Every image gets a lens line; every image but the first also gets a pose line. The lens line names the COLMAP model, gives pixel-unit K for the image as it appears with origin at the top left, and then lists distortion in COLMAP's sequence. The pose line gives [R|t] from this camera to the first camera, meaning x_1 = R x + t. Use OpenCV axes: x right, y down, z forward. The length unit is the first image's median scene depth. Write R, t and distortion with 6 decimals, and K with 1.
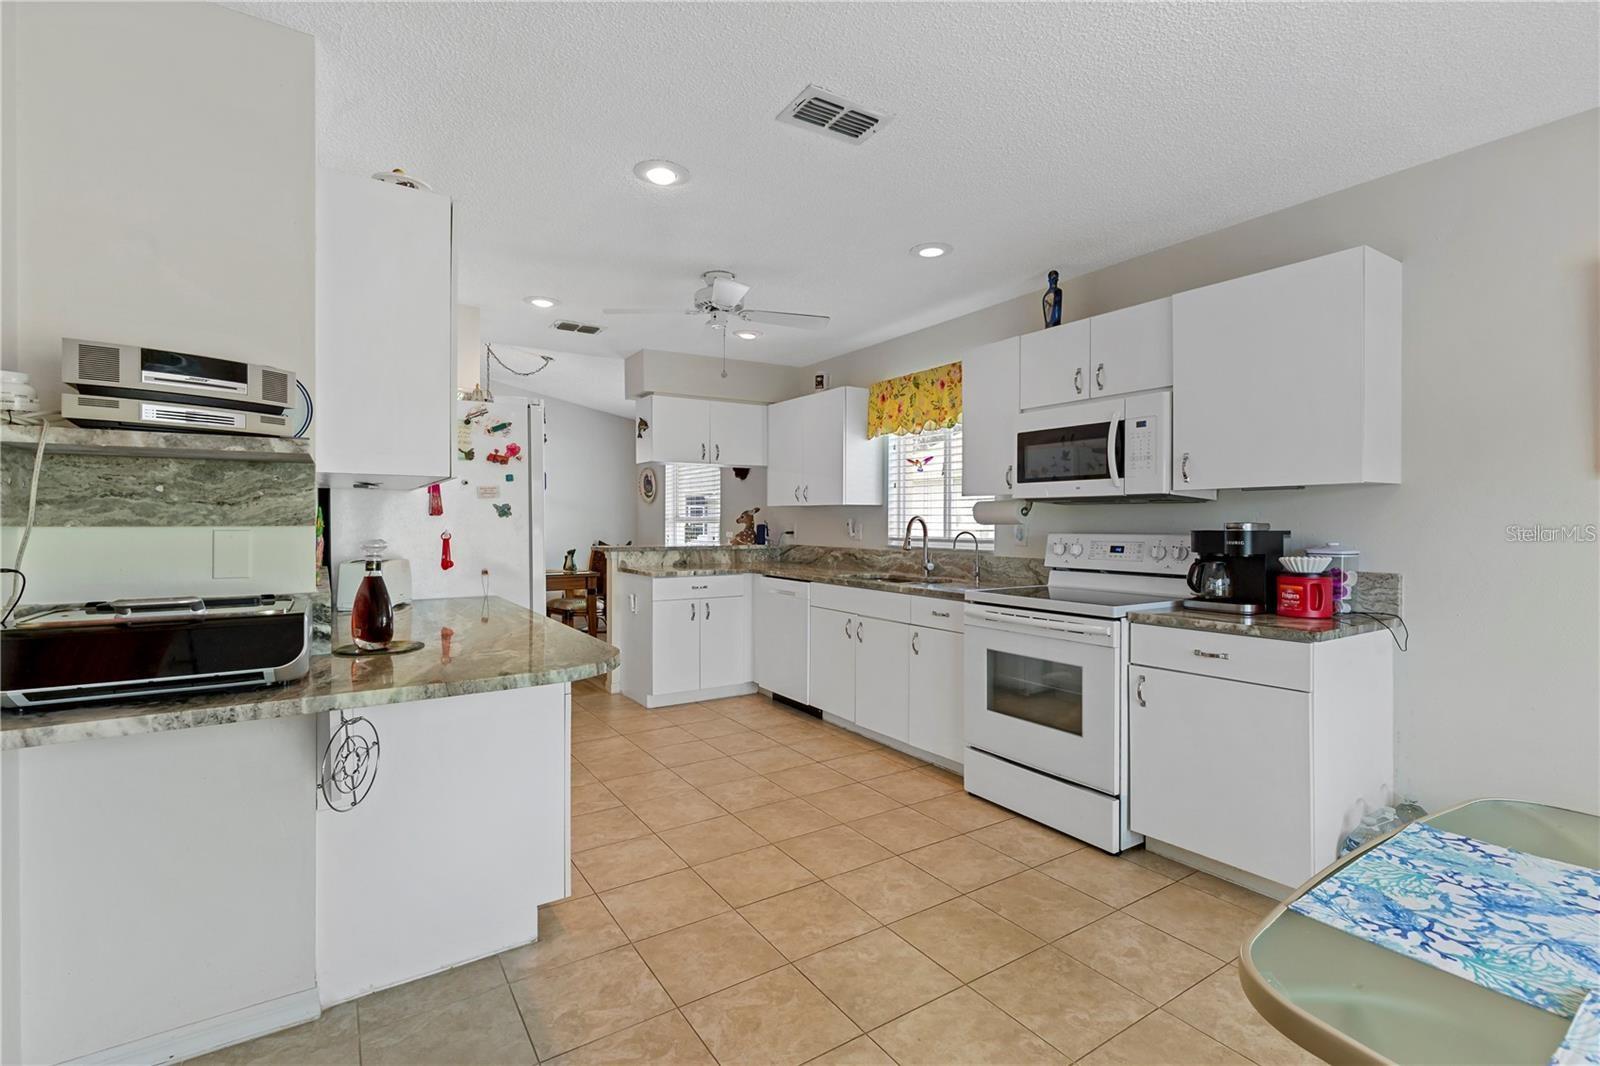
lens RADIAL K [[727.8, 0, 807.2], [0, 727.8, 532.3], [0, 0, 1]] dist [0.000577, 0.000195]
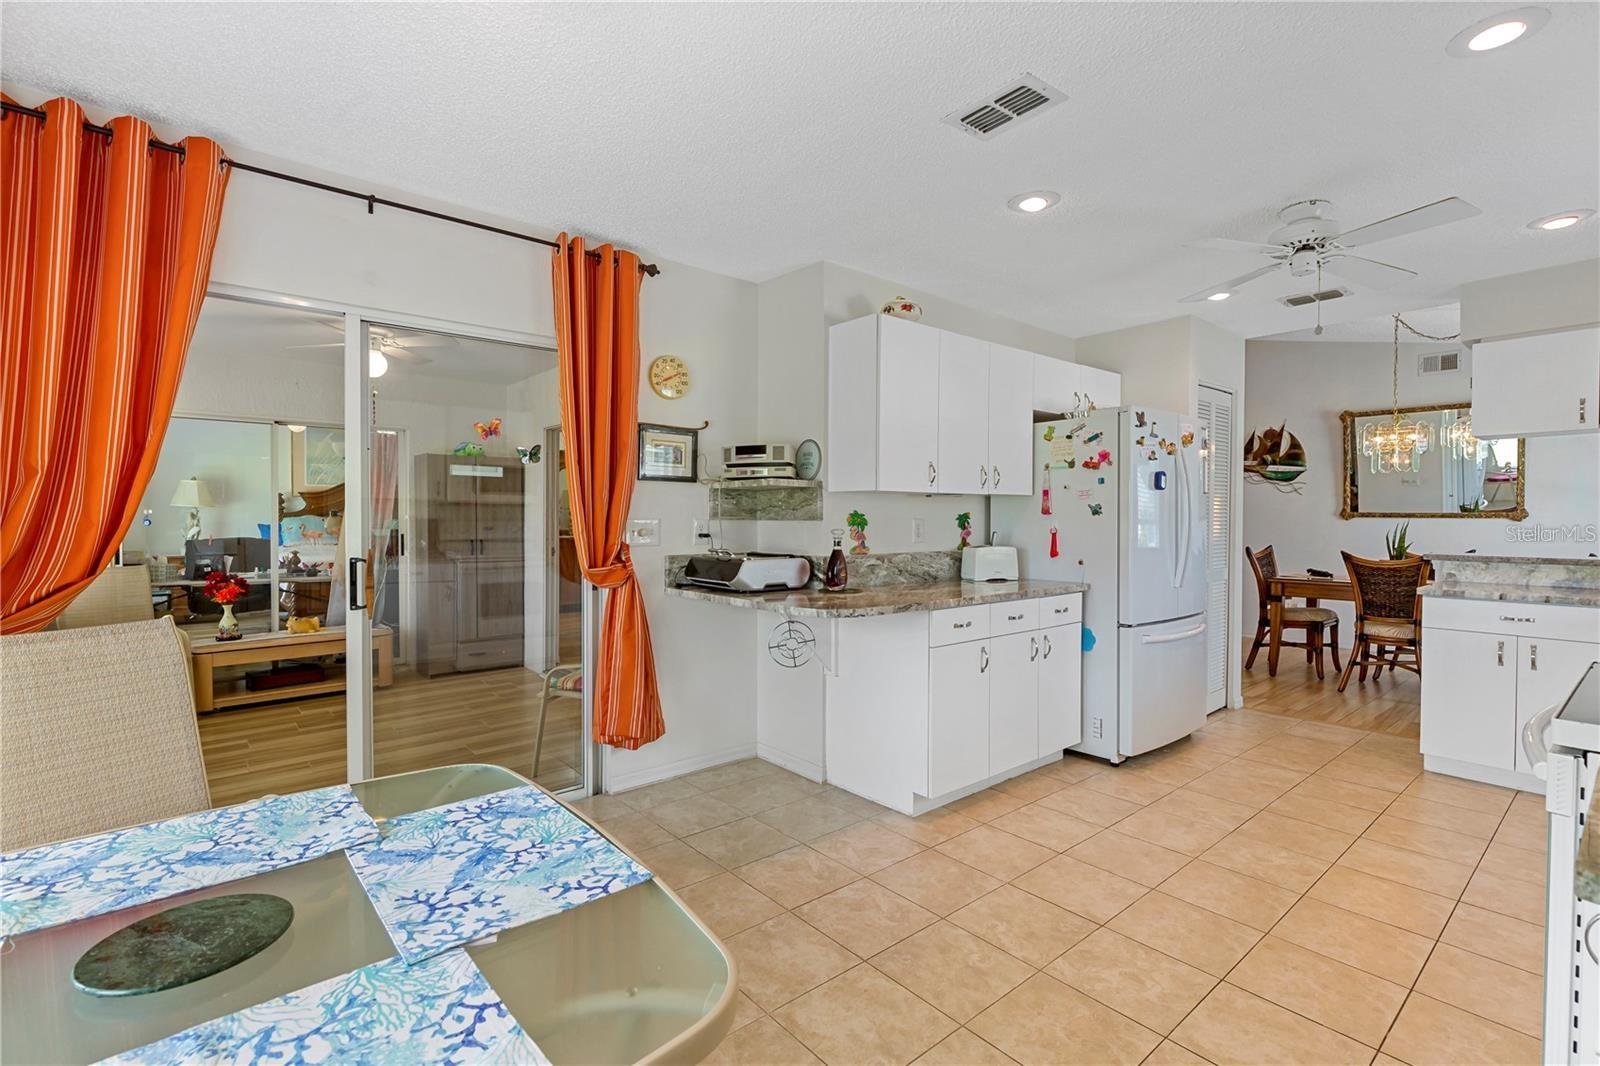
lens RADIAL K [[727.8, 0, 816.0], [0, 727.8, 532.8], [0, 0, 1]] dist [0.000577, 0.000195]
pose [[0.122281, 0.020746, -0.992279, 0.650049], [-0.018342, 0.999658, 0.018640, -0.006946], [0.992326, 0.015921, 0.122620, 0.414983]]
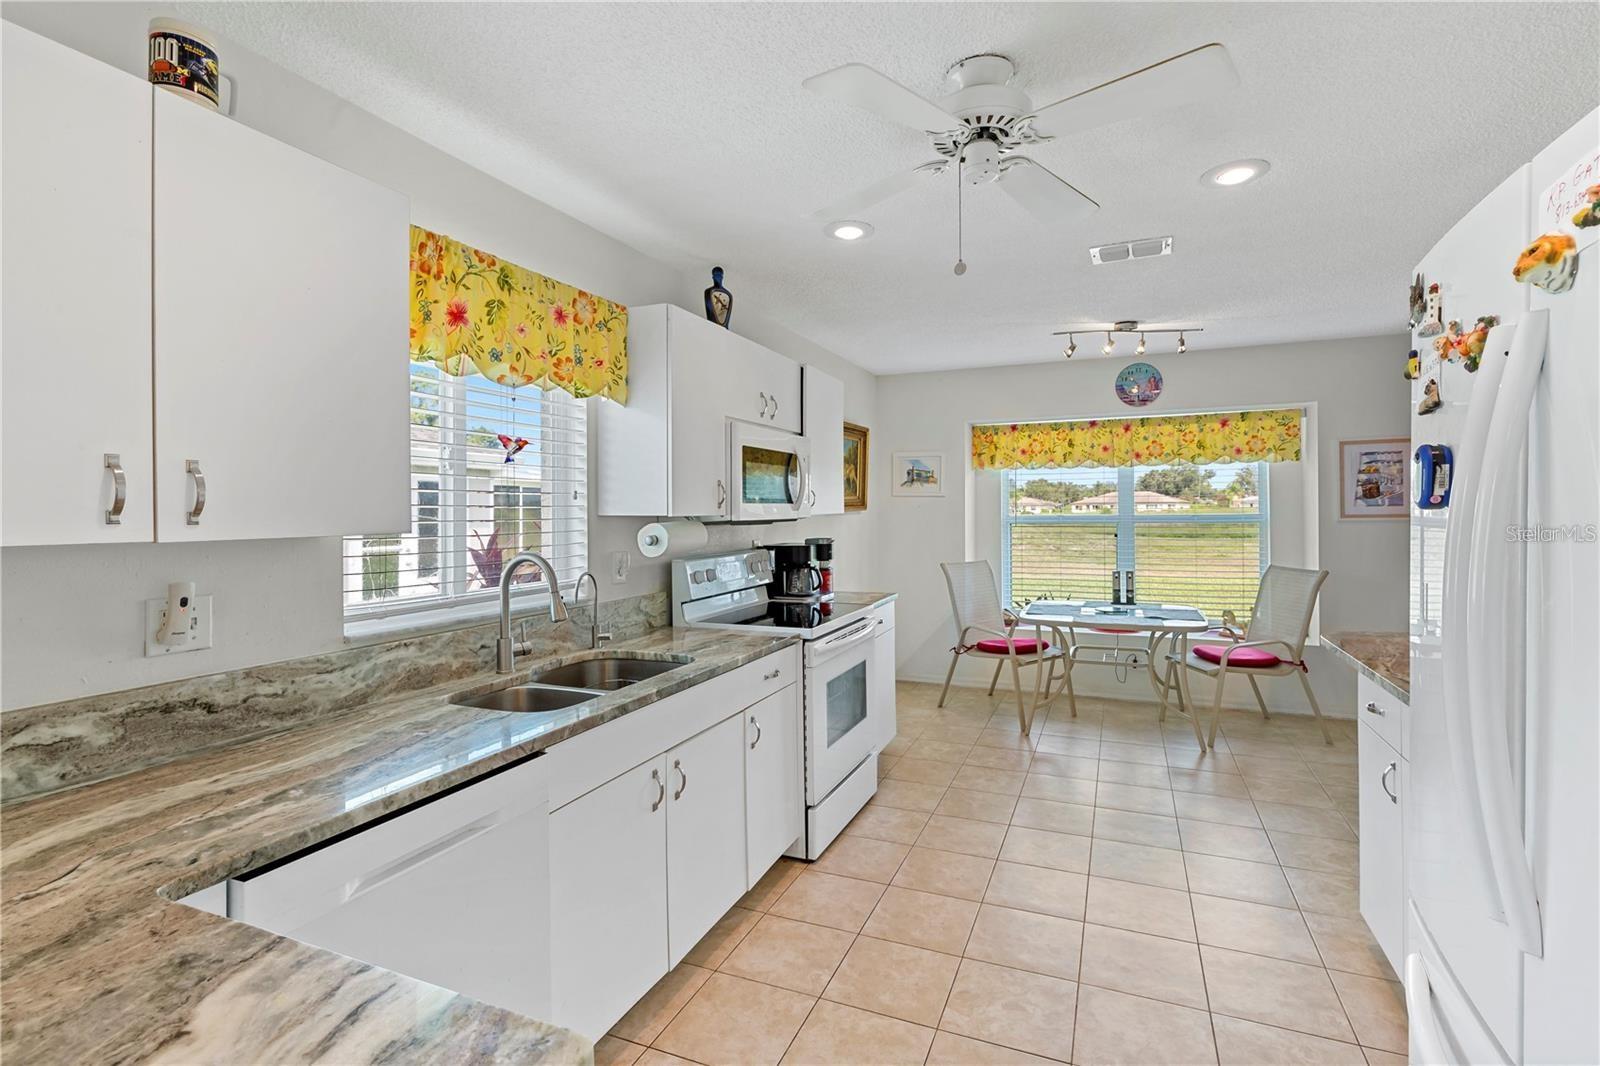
lens RADIAL K [[727.8, 0, 825.8], [0, 727.8, 518.2], [0, 0, 1]] dist [0.000577, 0.000195]
pose [[-0.564630, -0.005783, 0.825324, -0.506046], [0.023356, 0.999463, 0.022982, -0.070195], [-0.825014, 0.032253, -0.564192, 1.482096]]
